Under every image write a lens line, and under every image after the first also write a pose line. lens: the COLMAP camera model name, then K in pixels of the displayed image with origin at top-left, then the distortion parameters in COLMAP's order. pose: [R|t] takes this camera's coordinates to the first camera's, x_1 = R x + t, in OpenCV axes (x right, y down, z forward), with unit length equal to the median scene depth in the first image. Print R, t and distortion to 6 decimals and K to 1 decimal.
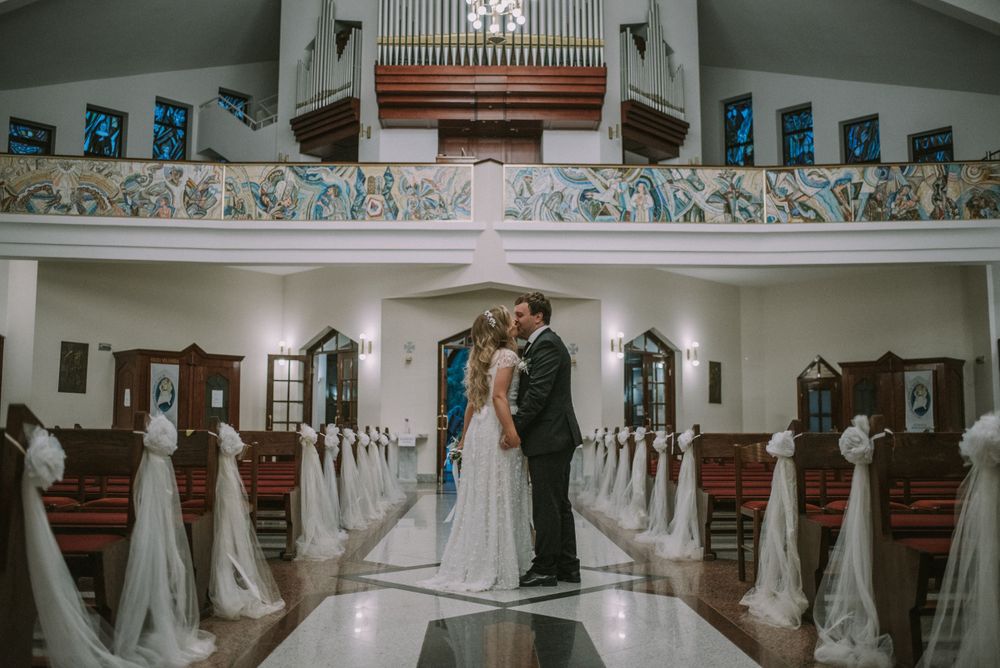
lens RADIAL K [[979.4, 0, 495.9], [0, 979.4, 331.1], [0, 0, 1]] dist [-0.070544, 0.000000]
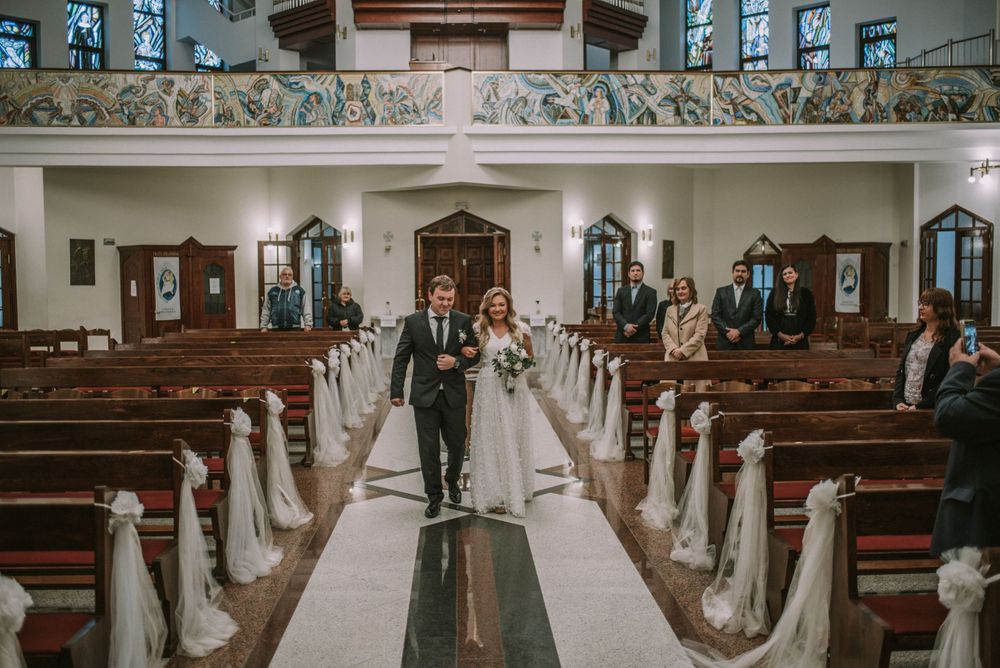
lens RADIAL K [[979.4, 0, 499.1], [0, 979.4, 336.6], [0, 0, 1]] dist [-0.070544, 0.000000]
pose [[0.999509, -0.012881, 0.028579, 0.003330], [0.007777, 0.985065, 0.172006, -0.066014], [-0.030367, -0.171699, 0.984681, -0.111938]]
